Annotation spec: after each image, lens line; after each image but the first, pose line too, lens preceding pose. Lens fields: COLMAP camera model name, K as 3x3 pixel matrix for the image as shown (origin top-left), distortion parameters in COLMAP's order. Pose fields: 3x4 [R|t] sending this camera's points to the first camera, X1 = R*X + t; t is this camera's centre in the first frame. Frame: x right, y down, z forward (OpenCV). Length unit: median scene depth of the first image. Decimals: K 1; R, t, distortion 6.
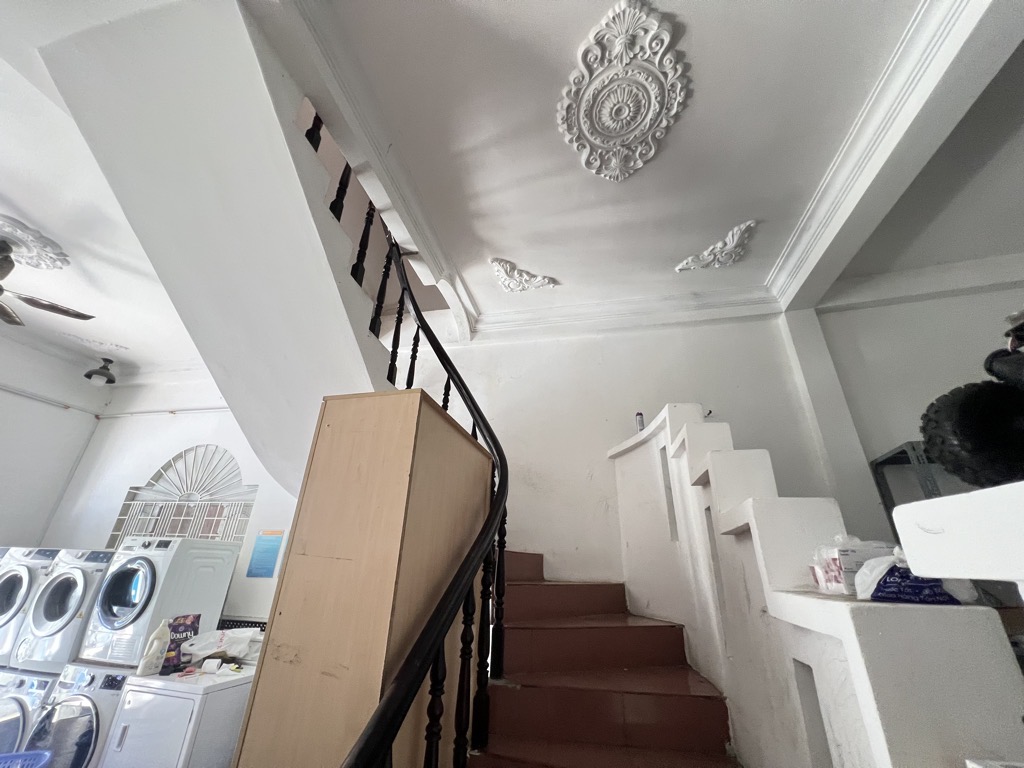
lens RADIAL K [[403.8, 0, 512.0], [0, 403.8, 384.0], [0, 0, 1]] dist [-0.001082, -0.000065]
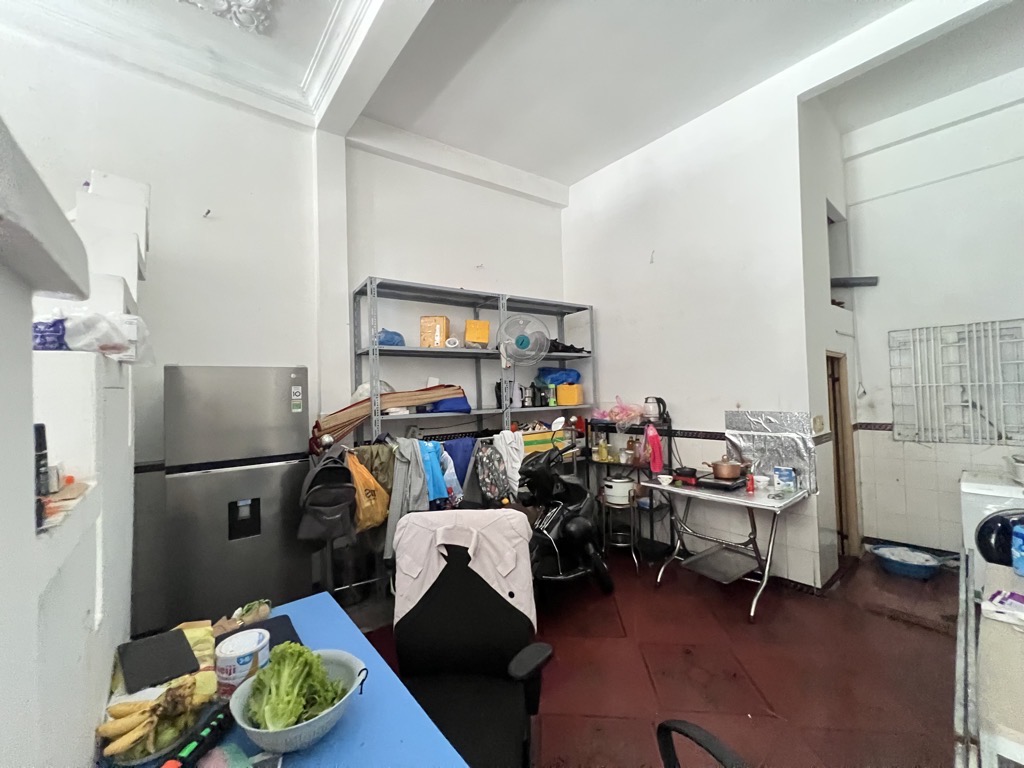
lens RADIAL K [[403.8, 0, 512.0], [0, 403.8, 384.0], [0, 0, 1]] dist [-0.001082, -0.000065]
pose [[0.612980, -0.033762, 0.789376, 0.184729], [-0.283342, 0.923239, 0.259514, 0.000289], [-0.737545, -0.382740, 0.556361, -0.102389]]
